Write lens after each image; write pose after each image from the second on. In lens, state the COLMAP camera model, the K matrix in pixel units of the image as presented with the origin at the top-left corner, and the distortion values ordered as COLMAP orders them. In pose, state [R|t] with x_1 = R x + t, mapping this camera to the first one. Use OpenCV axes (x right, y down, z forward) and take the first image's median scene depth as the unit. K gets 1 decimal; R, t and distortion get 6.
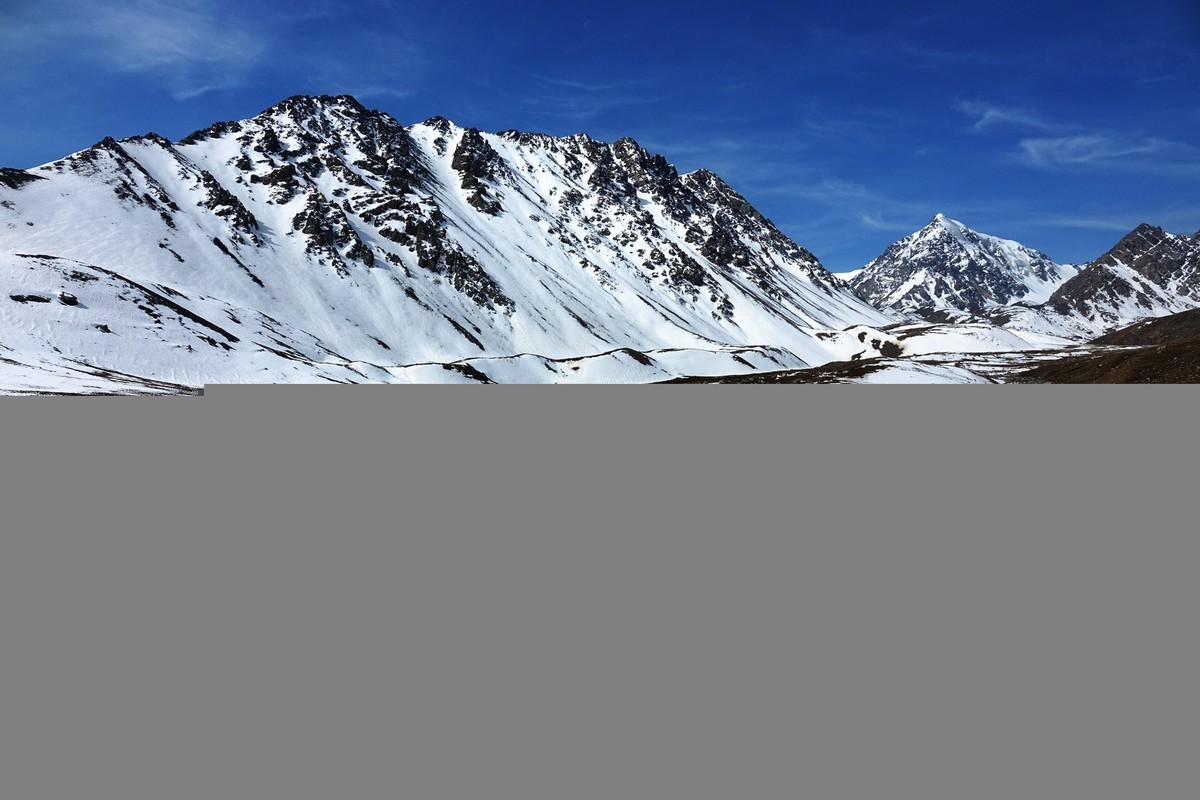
lens RADIAL K [[833.4, 0, 599.8], [0, 833.4, 394.7], [0, 0, 1]] dist [0.002648, 0.002336]
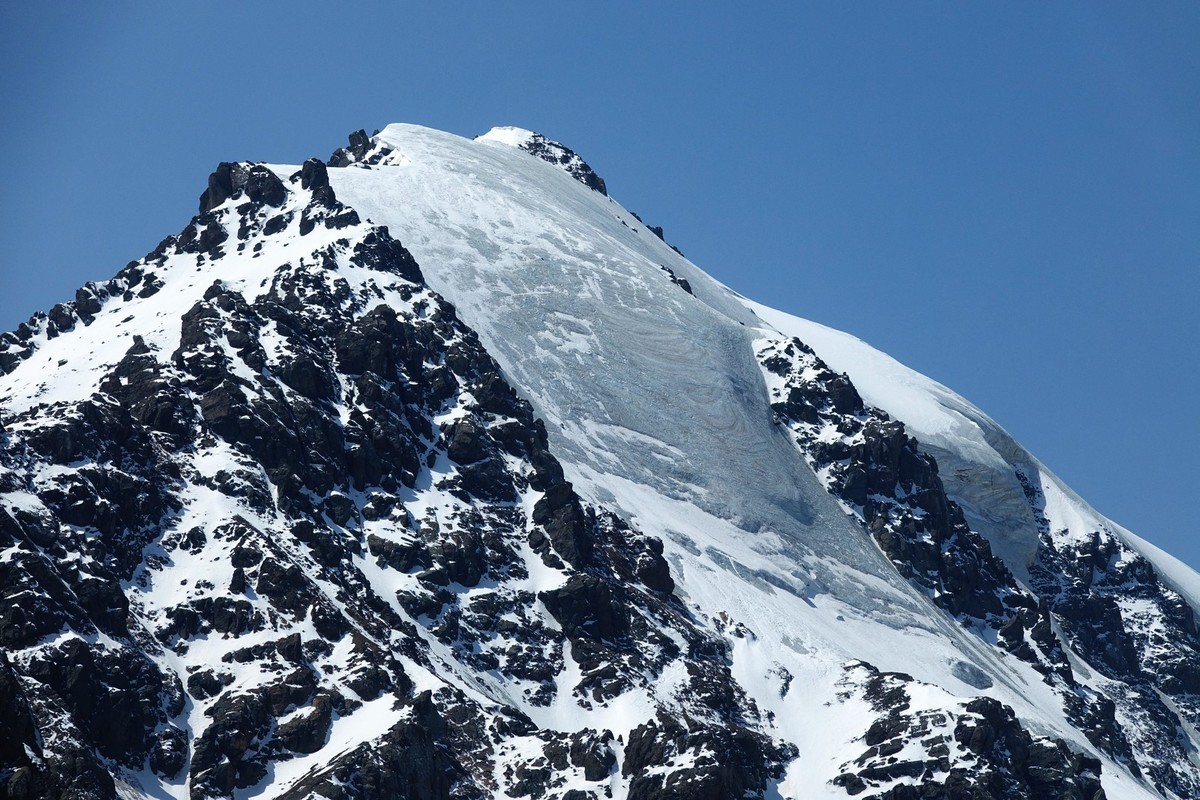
lens RADIAL K [[5621.5, 0, 600.8], [0, 5621.5, 400.9], [0, 0, 1]] dist [-0.003843, 0.000000]
pose [[0.970871, 0.099481, 0.217974, 0.571447], [-0.026827, 0.949146, -0.313692, -0.144393], [-0.238095, 0.298707, 0.924167, 1.123655]]
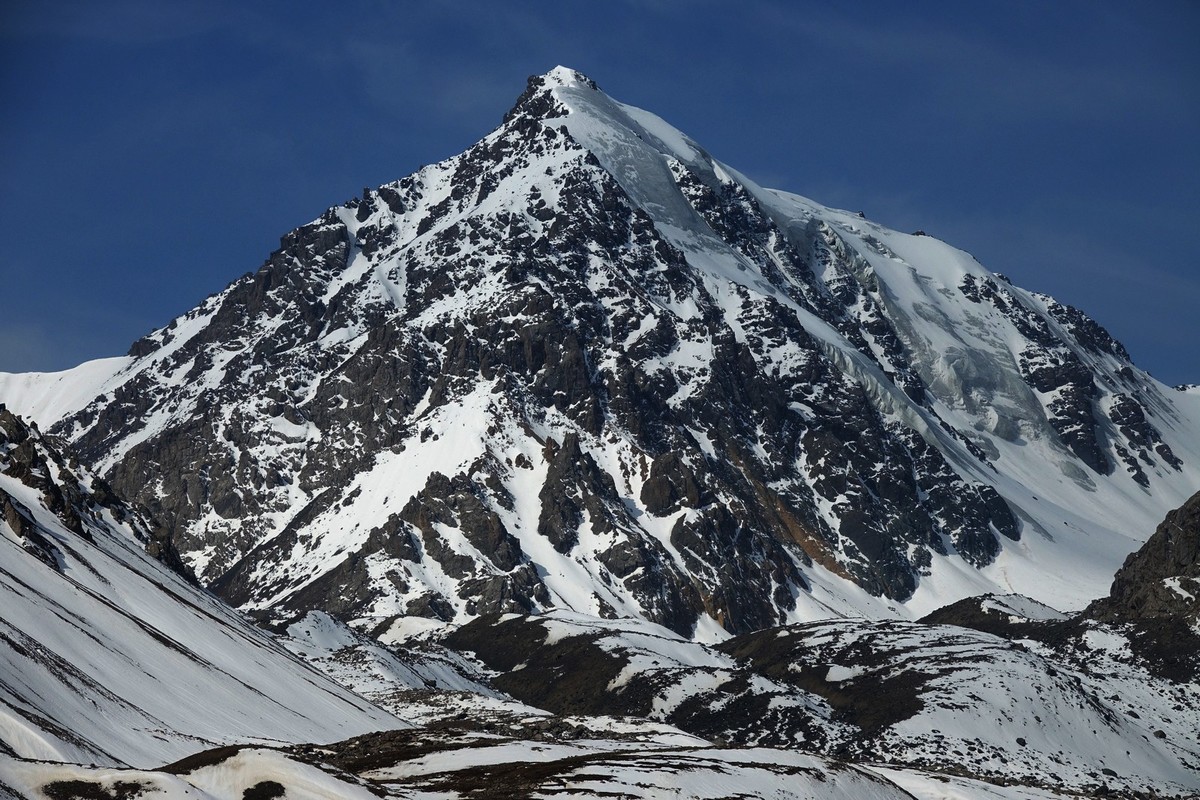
lens RADIAL K [[5621.5, 0, 603.7], [0, 5621.5, 398.5], [0, 0, 1]] dist [-0.003843, 0.000000]
pose [[0.922290, 0.045003, 0.383871, -0.059656], [0.004342, 0.991929, -0.126721, 0.003215], [-0.386475, 0.118540, 0.914650, -0.130335]]
